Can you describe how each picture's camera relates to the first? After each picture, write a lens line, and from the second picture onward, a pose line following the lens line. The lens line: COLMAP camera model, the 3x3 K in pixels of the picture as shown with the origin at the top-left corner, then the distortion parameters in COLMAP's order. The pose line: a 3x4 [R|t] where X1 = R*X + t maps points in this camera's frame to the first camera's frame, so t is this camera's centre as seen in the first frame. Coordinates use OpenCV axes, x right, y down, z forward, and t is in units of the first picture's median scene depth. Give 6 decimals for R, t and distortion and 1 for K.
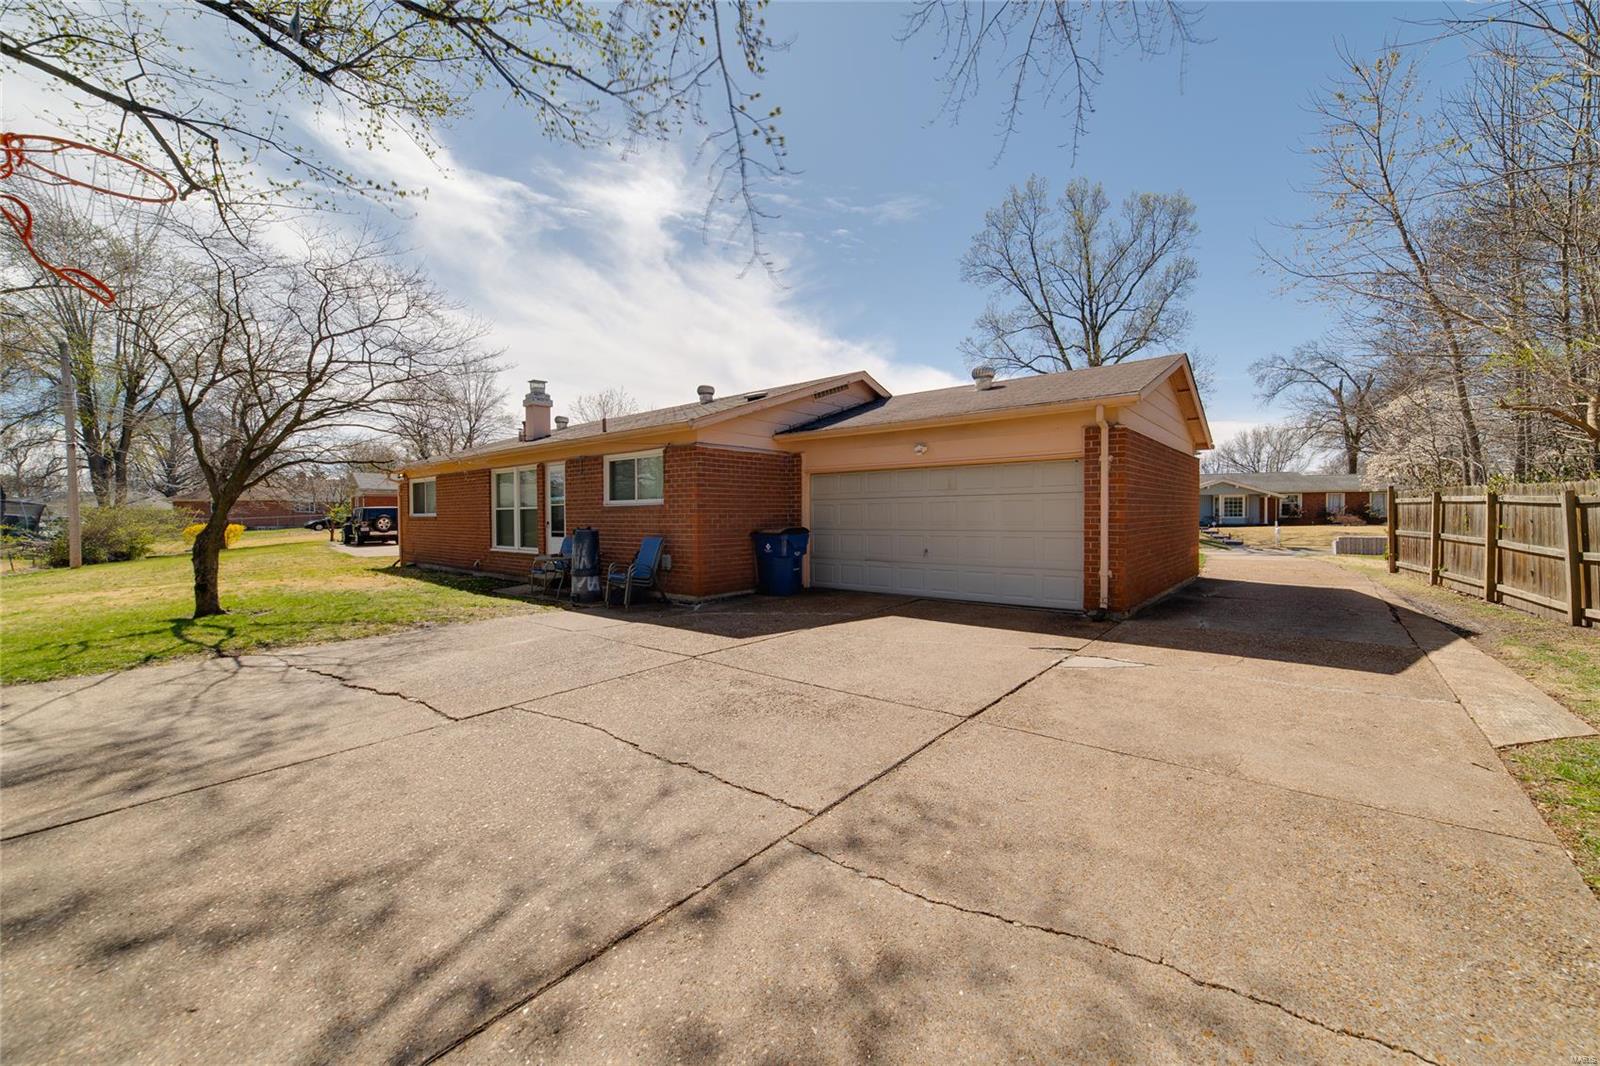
lens RADIAL K [[610.6, 0, 800.2], [0, 610.6, 524.9], [0, 0, 1]] dist [-0.002900, 0.000050]
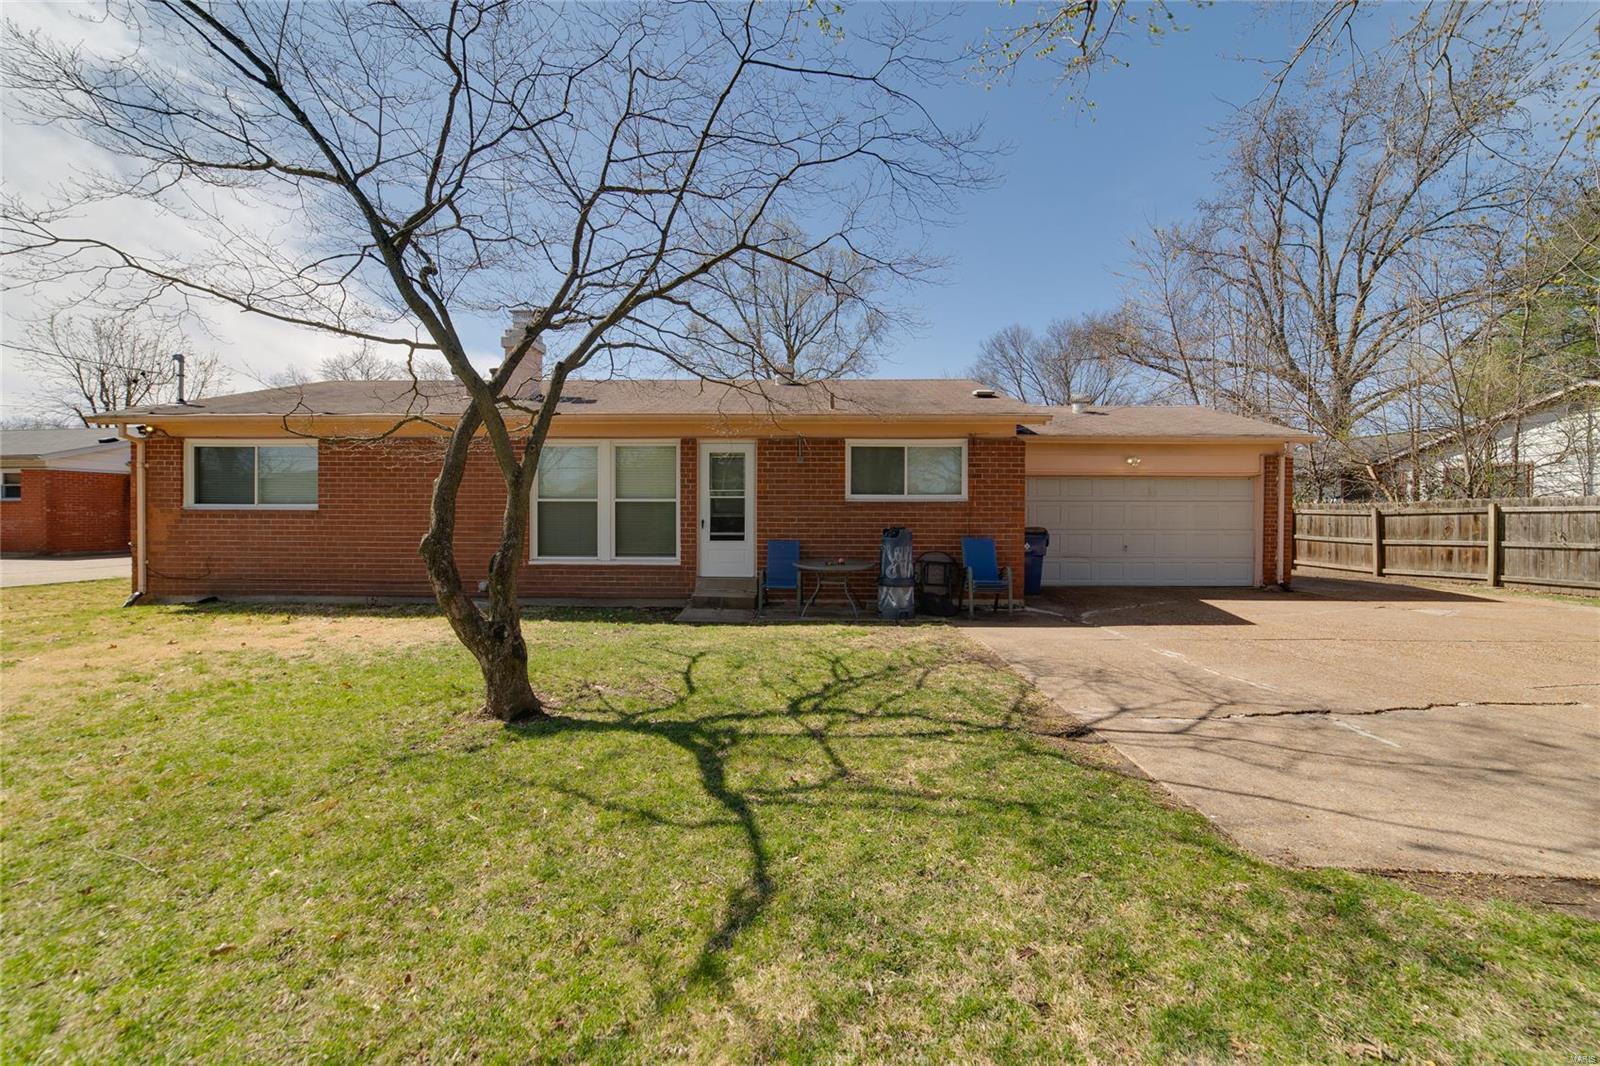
lens RADIAL K [[610.6, 0, 801.2], [0, 610.6, 534.6], [0, 0, 1]] dist [-0.002900, 0.000050]
pose [[0.809845, 0.002689, 0.586637, -0.850038], [0.005493, 0.999911, -0.012166, 0.024803], [-0.586618, 0.013075, 0.809758, 0.369753]]
